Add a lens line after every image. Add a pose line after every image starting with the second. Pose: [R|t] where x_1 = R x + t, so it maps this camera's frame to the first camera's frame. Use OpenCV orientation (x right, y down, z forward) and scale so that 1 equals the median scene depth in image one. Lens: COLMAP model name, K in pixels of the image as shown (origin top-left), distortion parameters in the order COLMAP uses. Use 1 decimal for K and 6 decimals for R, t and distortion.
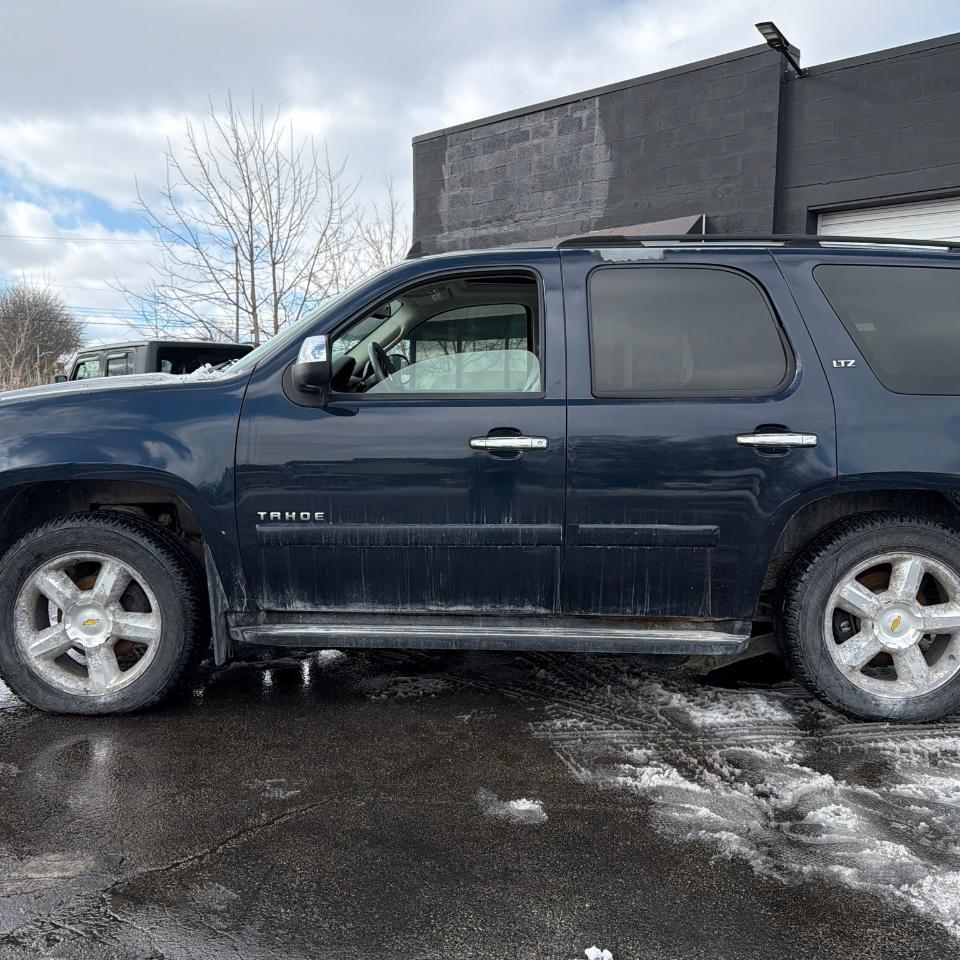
lens RADIAL K [[807.6, 0, 456.1], [0, 807.6, 480.7], [0, 0, 1]] dist [0.002028, -0.008702]
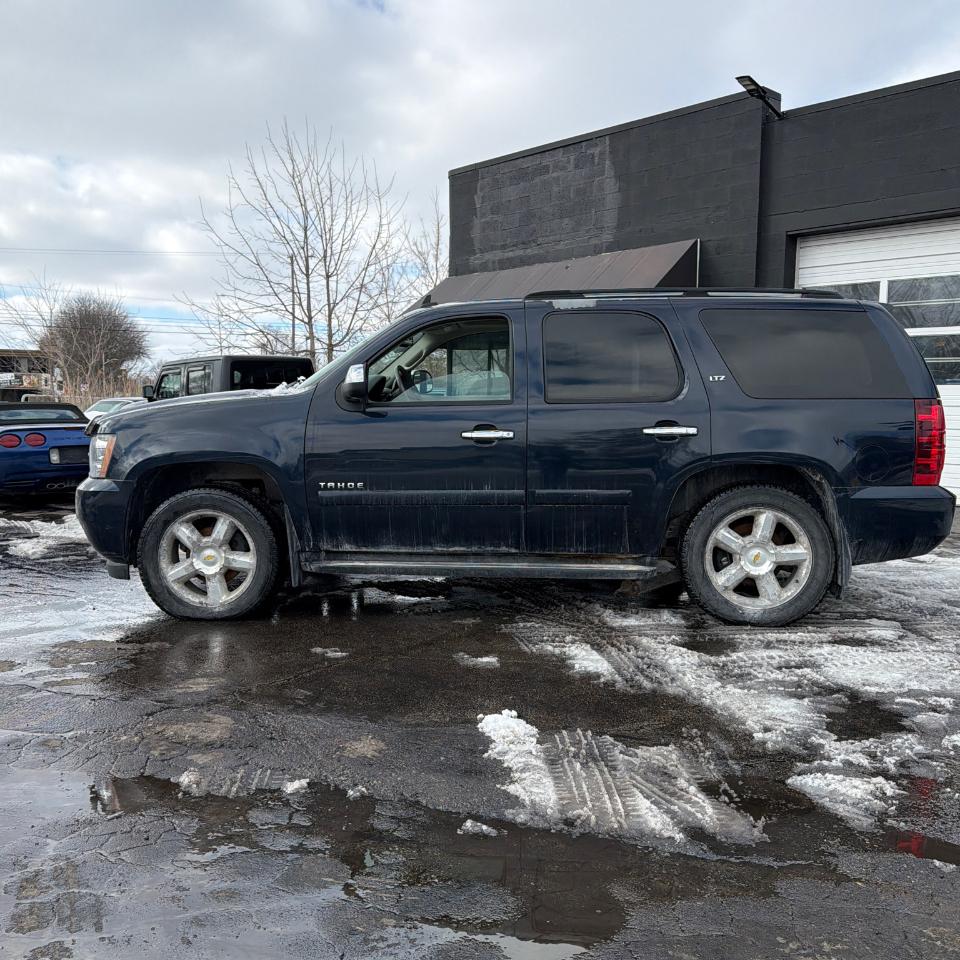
lens RADIAL K [[807.6, 0, 456.1], [0, 807.6, 480.7], [0, 0, 1]] dist [0.002028, -0.008702]
pose [[0.997864, -0.005772, -0.065066, 0.099114], [0.005676, 0.999983, -0.001669, 0.037386], [0.065074, 0.001296, 0.997880, -0.453825]]
